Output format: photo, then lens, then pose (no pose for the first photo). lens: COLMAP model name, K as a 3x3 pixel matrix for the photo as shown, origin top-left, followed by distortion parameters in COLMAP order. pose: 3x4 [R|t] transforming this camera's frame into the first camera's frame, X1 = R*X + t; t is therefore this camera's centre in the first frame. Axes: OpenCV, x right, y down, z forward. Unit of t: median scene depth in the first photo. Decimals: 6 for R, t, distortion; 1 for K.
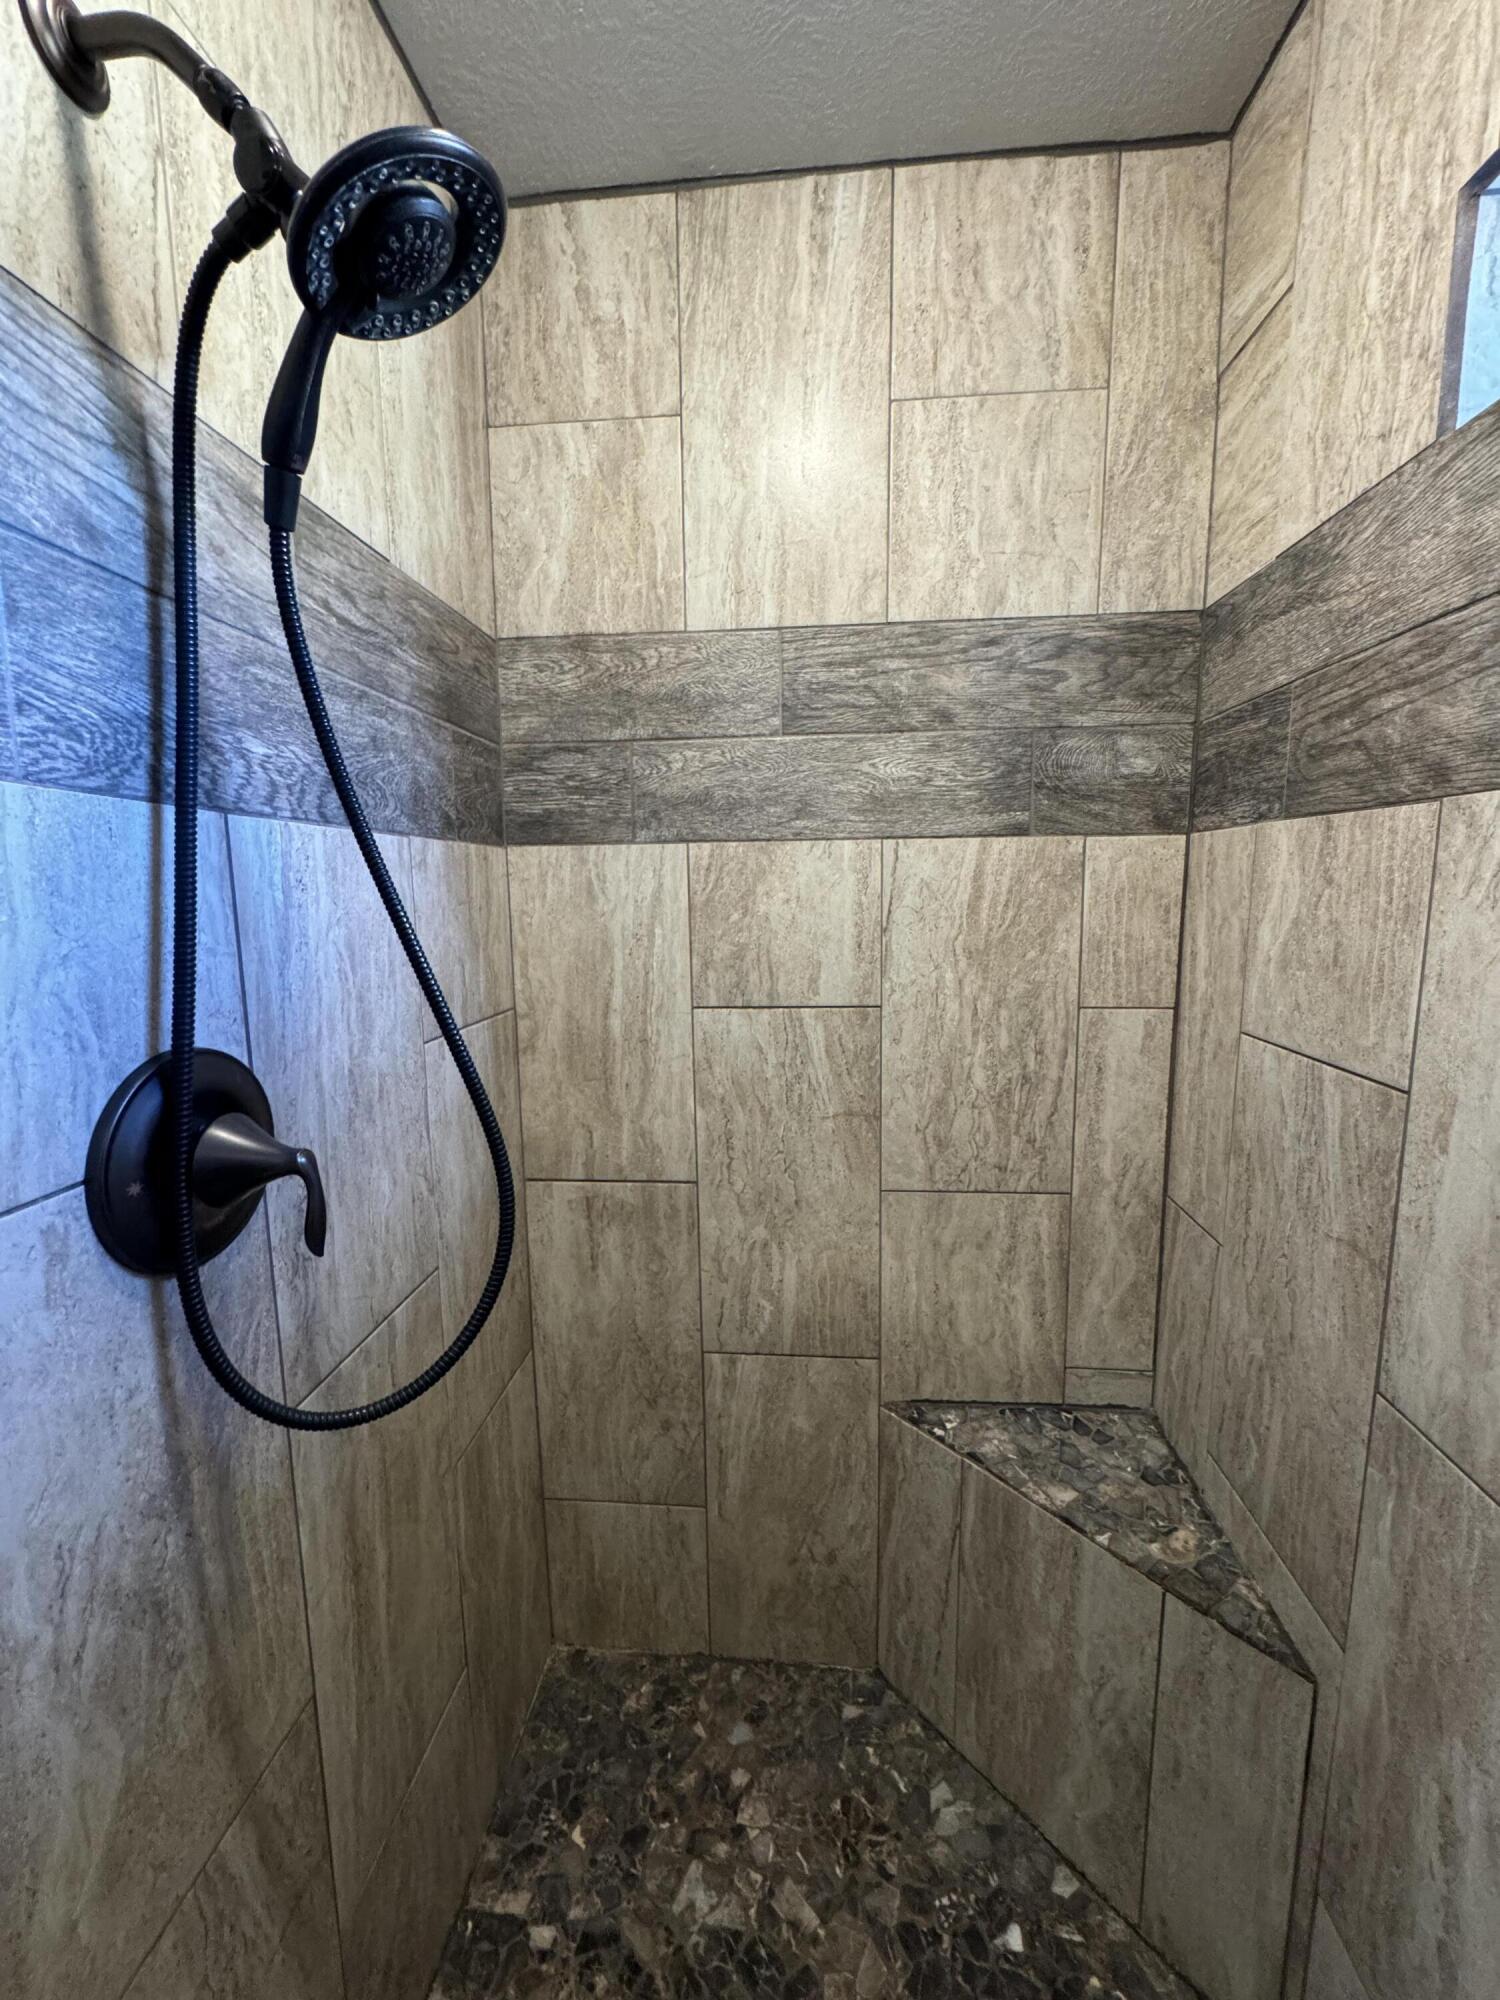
lens RADIAL K [[799.6, 0, 747.9], [0, 799.6, 1000.7], [0, 0, 1]] dist [-0.001500, 0.000360]
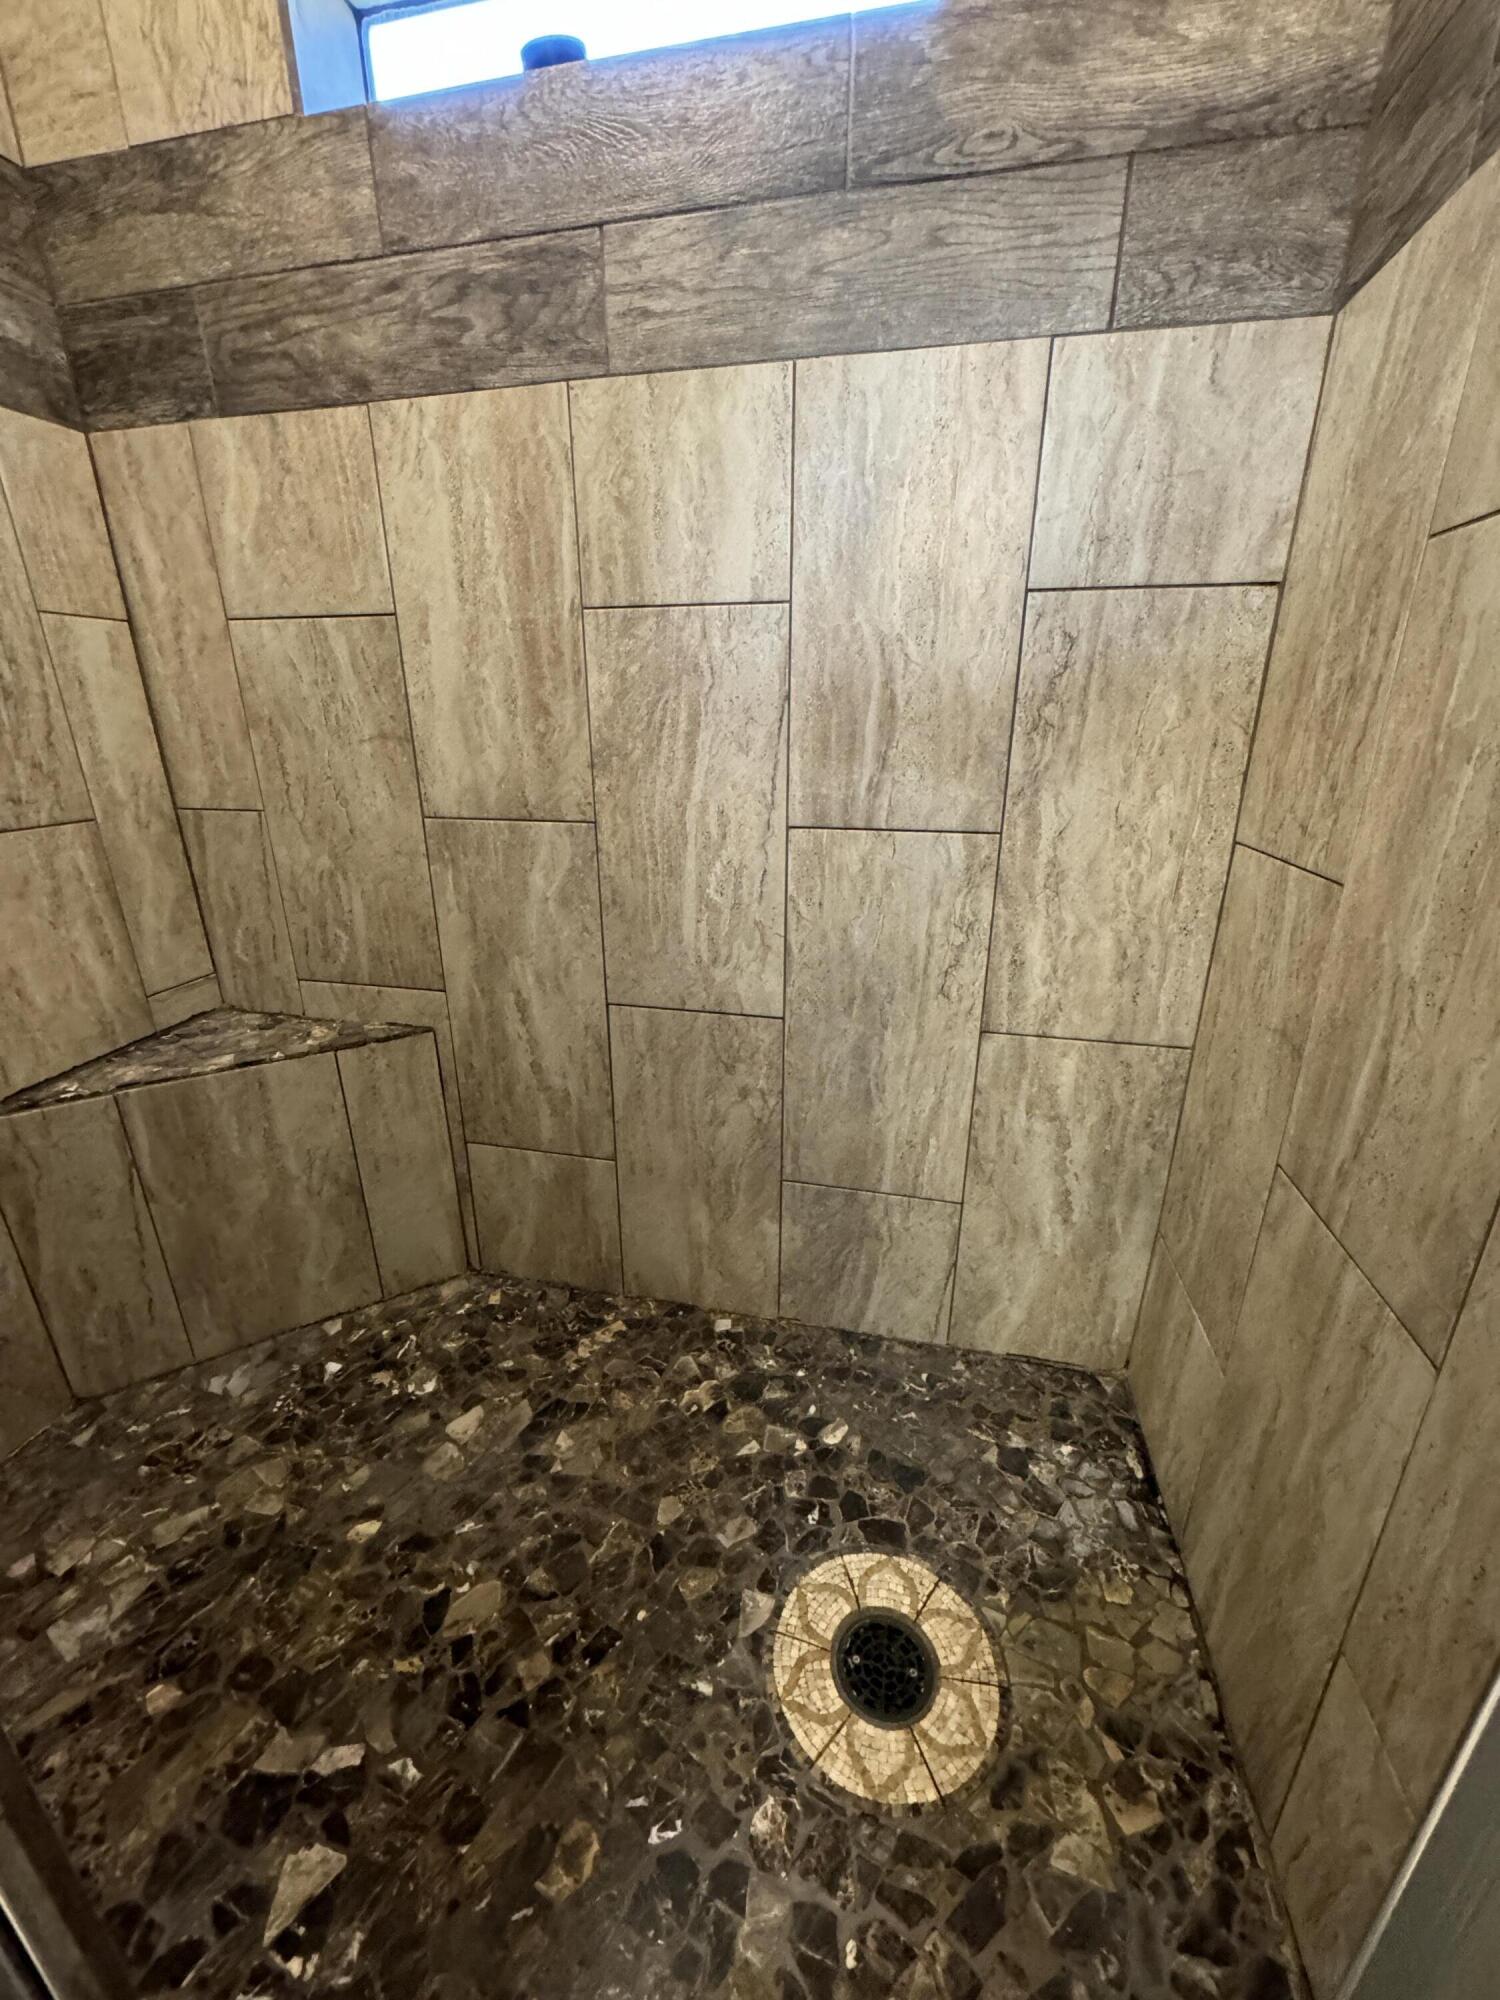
lens RADIAL K [[799.6, 0, 745.2], [0, 799.6, 1000.0], [0, 0, 1]] dist [-0.001500, 0.000360]
pose [[0.129330, -0.318069, 0.939205, -0.590422], [0.147760, 0.942767, 0.298928, 0.327785], [-0.980531, 0.100117, 0.168926, 0.073710]]
